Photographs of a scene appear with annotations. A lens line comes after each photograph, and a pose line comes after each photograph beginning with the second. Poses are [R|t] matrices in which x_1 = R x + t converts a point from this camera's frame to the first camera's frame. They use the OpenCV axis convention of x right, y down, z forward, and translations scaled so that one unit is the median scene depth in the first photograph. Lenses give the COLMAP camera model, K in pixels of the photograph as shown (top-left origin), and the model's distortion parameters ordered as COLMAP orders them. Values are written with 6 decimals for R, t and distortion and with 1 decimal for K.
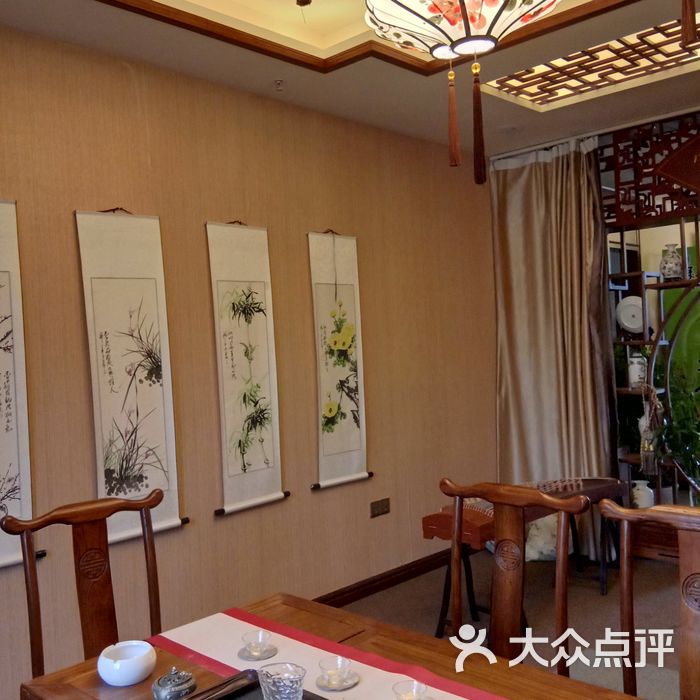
lens RADIAL K [[762.4, 0, 365.5], [0, 762.4, 347.5], [0, 0, 1]] dist [0.126696, -0.222934]
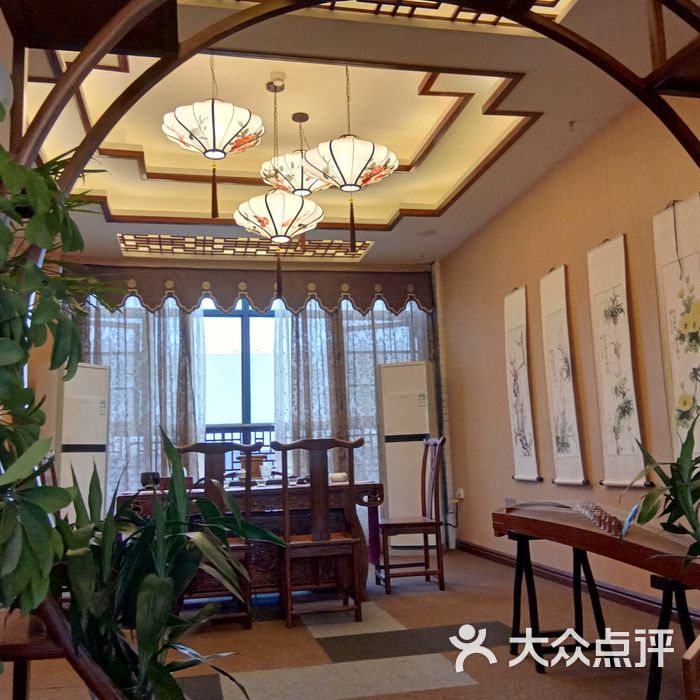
lens RADIAL K [[762.4, 0, 365.5], [0, 762.4, 347.5], [0, 0, 1]] dist [0.126696, -0.222934]
pose [[-0.568903, -0.048889, -0.820950, 0.997760], [0.060035, 0.993099, -0.100745, 0.095665], [0.820211, -0.106600, -0.562042, 1.336628]]
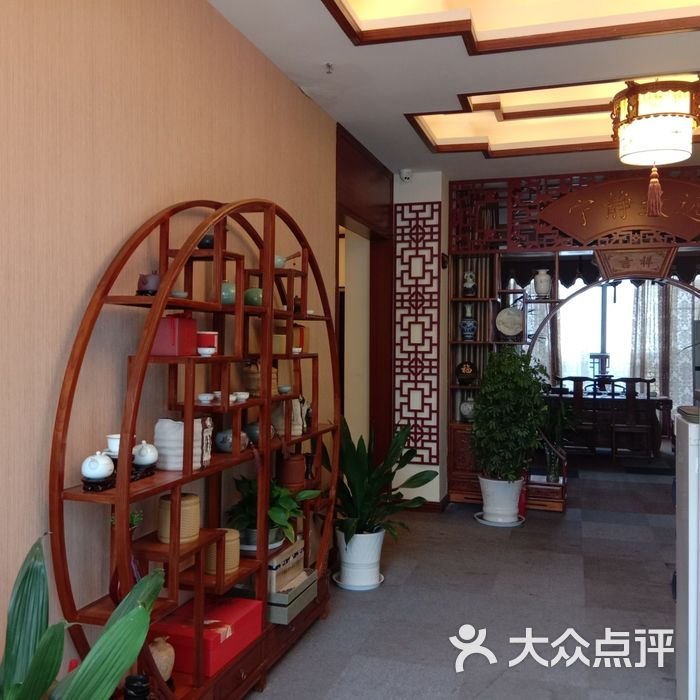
lens RADIAL K [[803.2, 0, 320.0], [0, 803.2, 350.7], [0, 0, 1]] dist [0.150094, -0.300948]
pose [[-0.903314, 0.053073, -0.425684, 2.009057], [0.038639, 0.998350, 0.042478, -0.111002], [0.427236, 0.021924, -0.903874, 2.467153]]
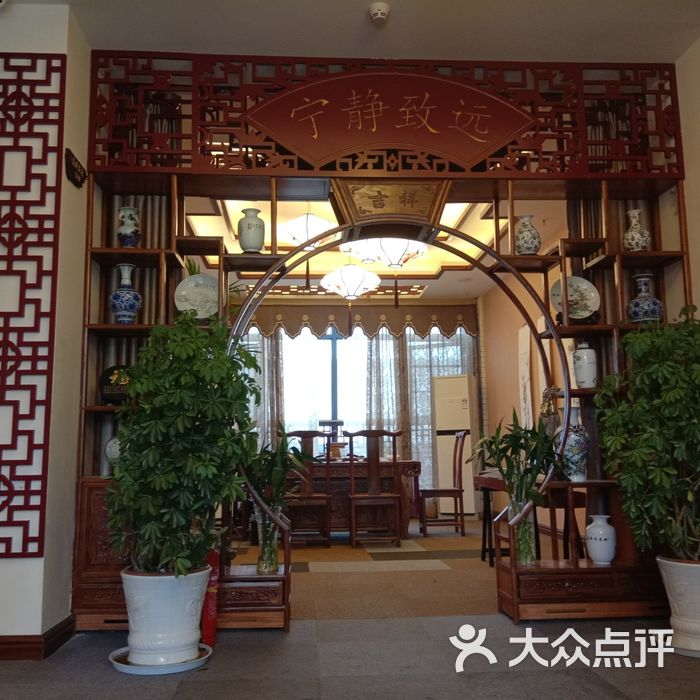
lens RADIAL K [[762.4, 0, 365.5], [0, 762.4, 347.5], [0, 0, 1]] dist [0.126696, -0.222934]
pose [[-0.674135, -0.048642, -0.737004, 1.414763], [0.042911, 0.993564, -0.104826, 0.107150], [0.737360, -0.102293, -0.667710, 1.807337]]
